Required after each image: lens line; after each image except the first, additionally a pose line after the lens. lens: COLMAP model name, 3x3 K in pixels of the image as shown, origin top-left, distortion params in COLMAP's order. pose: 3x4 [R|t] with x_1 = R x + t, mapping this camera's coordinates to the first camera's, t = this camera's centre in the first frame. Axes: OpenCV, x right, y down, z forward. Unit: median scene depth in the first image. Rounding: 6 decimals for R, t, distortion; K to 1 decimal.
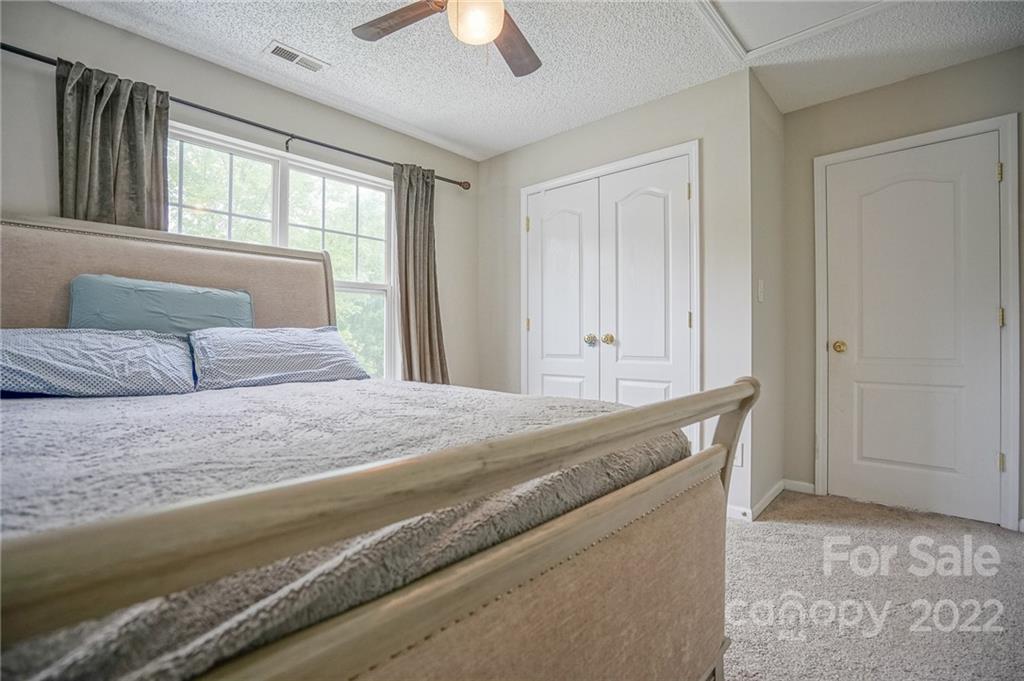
lens RADIAL K [[473.5, 0, 510.8], [0, 473.5, 339.8], [0, 0, 1]] dist [-0.059857, 0.024238]
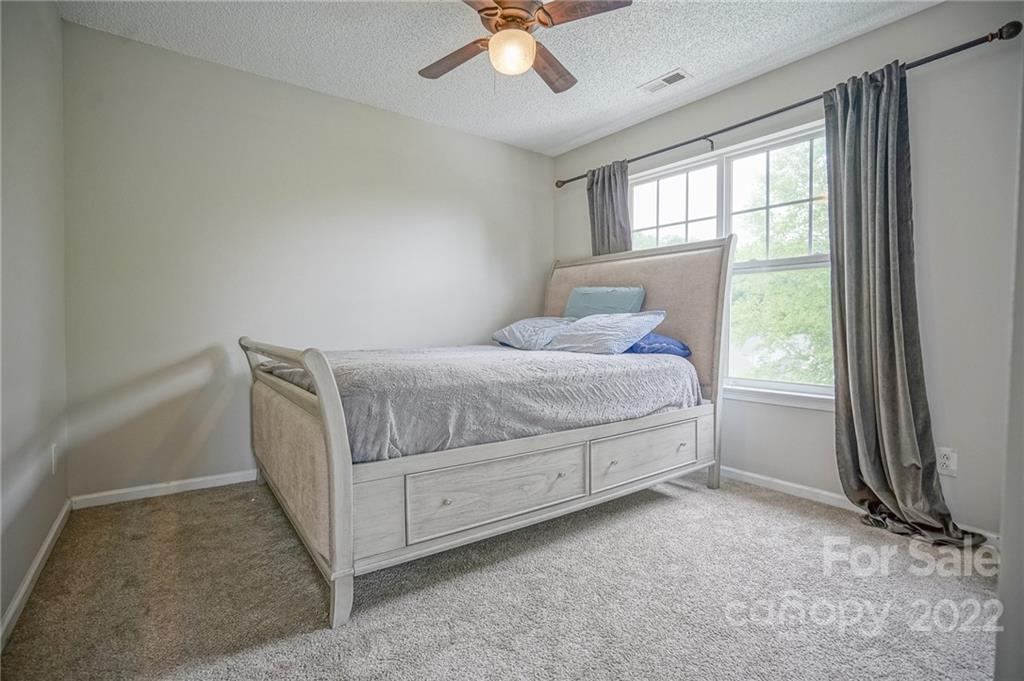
lens RADIAL K [[473.5, 0, 510.8], [0, 473.5, 339.8], [0, 0, 1]] dist [-0.059857, 0.024238]
pose [[-0.183111, 0.031760, -0.982579, 0.687983], [-0.007852, 0.999399, 0.033767, 0.004309], [0.983061, 0.013899, -0.182751, 0.739832]]
